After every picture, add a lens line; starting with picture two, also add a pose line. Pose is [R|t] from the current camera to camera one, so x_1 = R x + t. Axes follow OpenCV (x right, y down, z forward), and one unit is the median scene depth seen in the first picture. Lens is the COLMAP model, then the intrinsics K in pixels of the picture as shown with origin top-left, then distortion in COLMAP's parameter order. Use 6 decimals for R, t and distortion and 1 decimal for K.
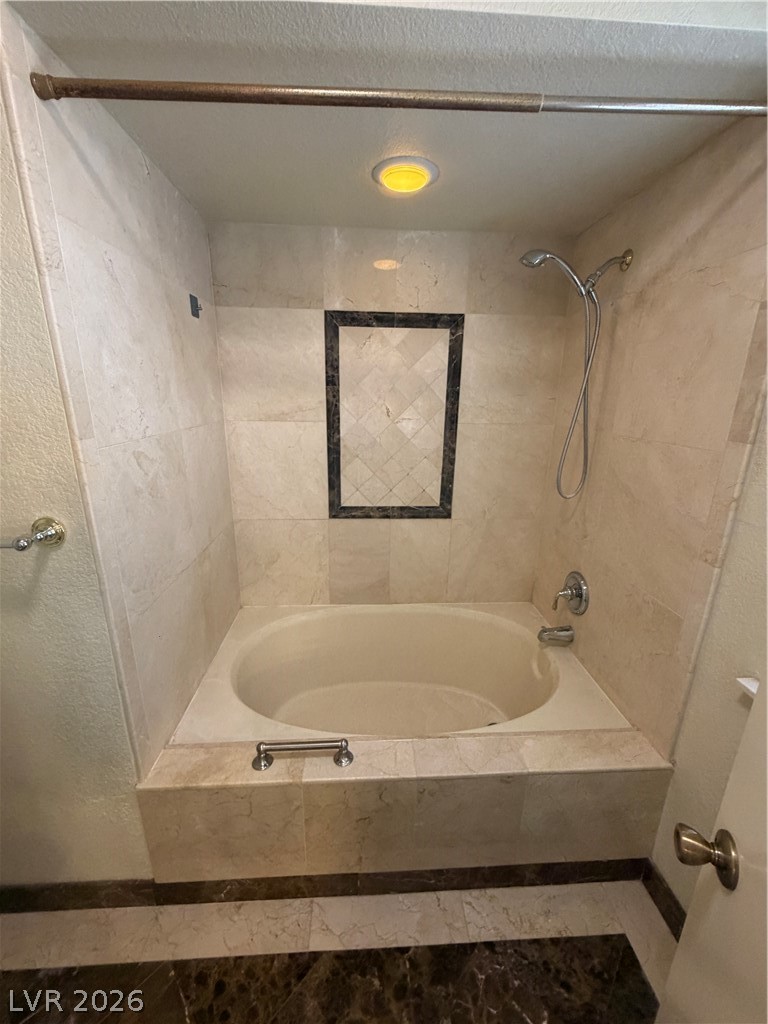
lens RADIAL K [[408.8, 0, 380.9], [0, 408.8, 512.4], [0, 0, 1]] dist [-0.000092, 0.000514]
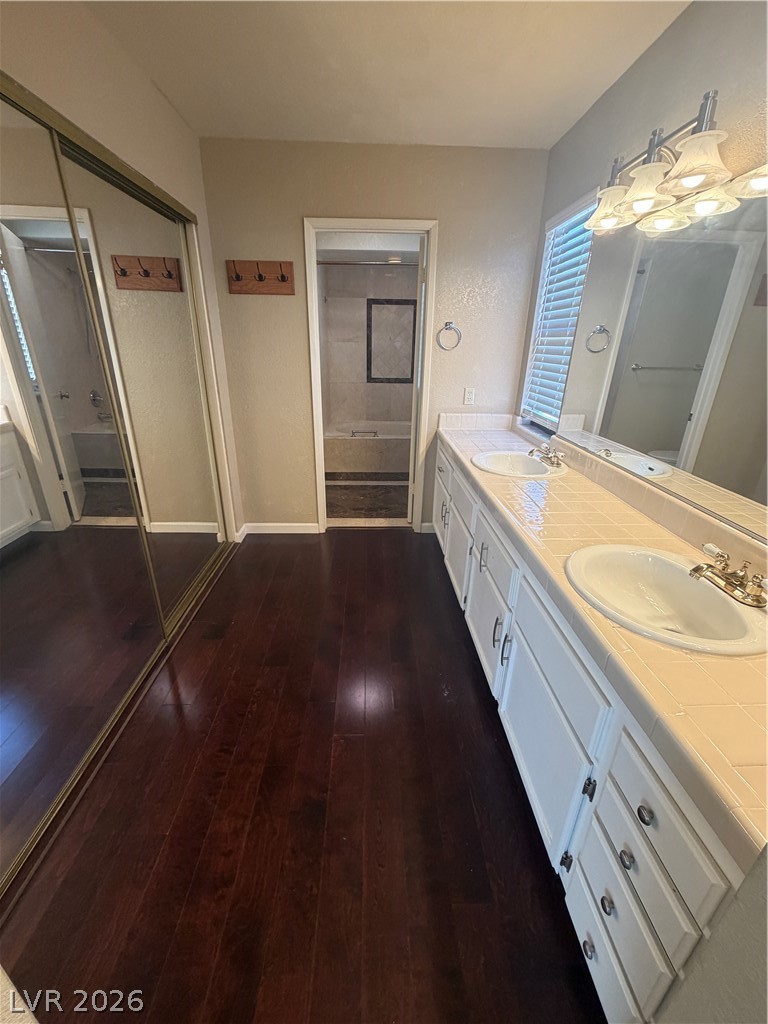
lens RADIAL K [[408.8, 0, 383.0], [0, 408.8, 509.1], [0, 0, 1]] dist [-0.000092, 0.000514]
pose [[0.999780, 0.007297, -0.019666, 0.030536], [-0.005152, 0.994245, 0.107006, 0.556058], [0.020334, -0.106881, 0.994064, -1.698728]]
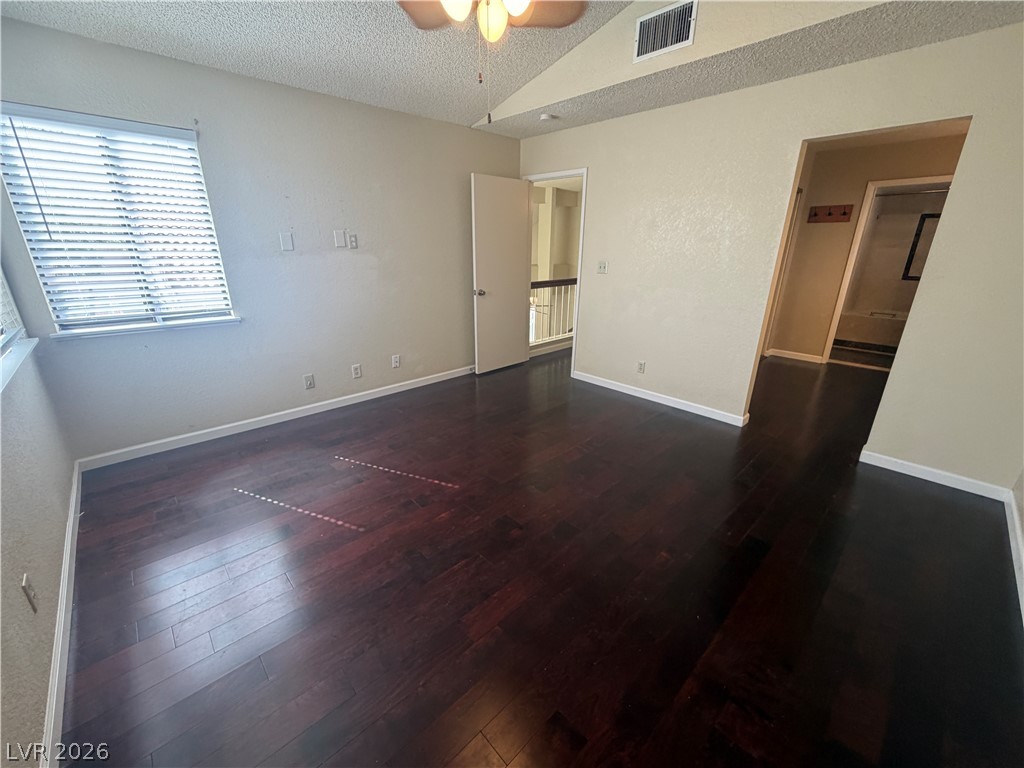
lens RADIAL K [[408.8, 0, 508.6], [0, 408.8, 385.6], [0, 0, 1]] dist [-0.000092, 0.000514]
pose [[0.646050, 0.235200, -0.726155, 0.416177], [-0.209778, 0.969419, 0.127357, 1.092823], [0.733903, 0.070052, 0.675633, -3.451829]]
